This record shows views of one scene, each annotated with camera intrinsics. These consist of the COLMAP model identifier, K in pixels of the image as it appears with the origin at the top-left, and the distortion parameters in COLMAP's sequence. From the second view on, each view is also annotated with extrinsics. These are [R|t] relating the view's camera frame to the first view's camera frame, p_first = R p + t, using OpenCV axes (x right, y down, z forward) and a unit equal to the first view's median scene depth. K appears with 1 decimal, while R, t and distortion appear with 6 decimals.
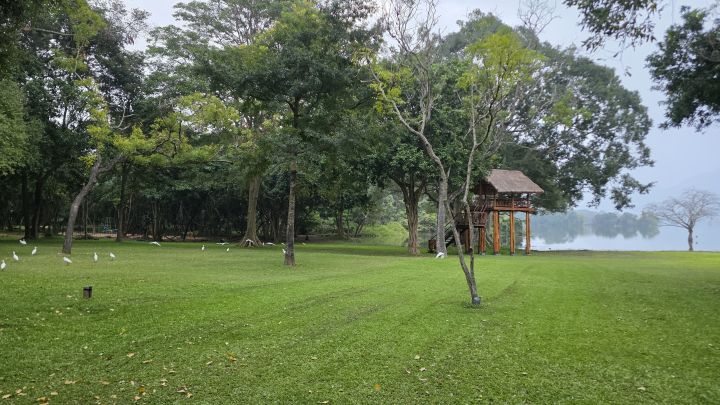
lens RADIAL K [[468.1, 0, 367.4], [0, 468.1, 205.2], [0, 0, 1]] dist [0.070703, -0.070782]
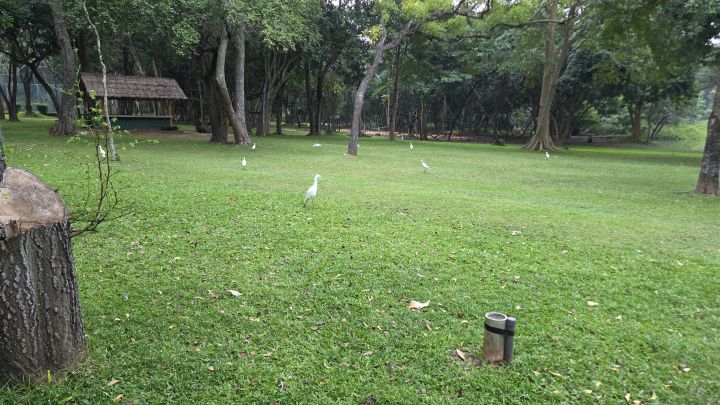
lens RADIAL K [[468.1, 0, 367.4], [0, 468.1, 205.2], [0, 0, 1]] dist [0.070703, -0.070782]
pose [[0.876086, 0.089765, -0.473725, -0.092061], [0.011595, 0.978310, 0.206821, 0.008519], [0.482015, -0.186685, 0.856043, 0.128469]]
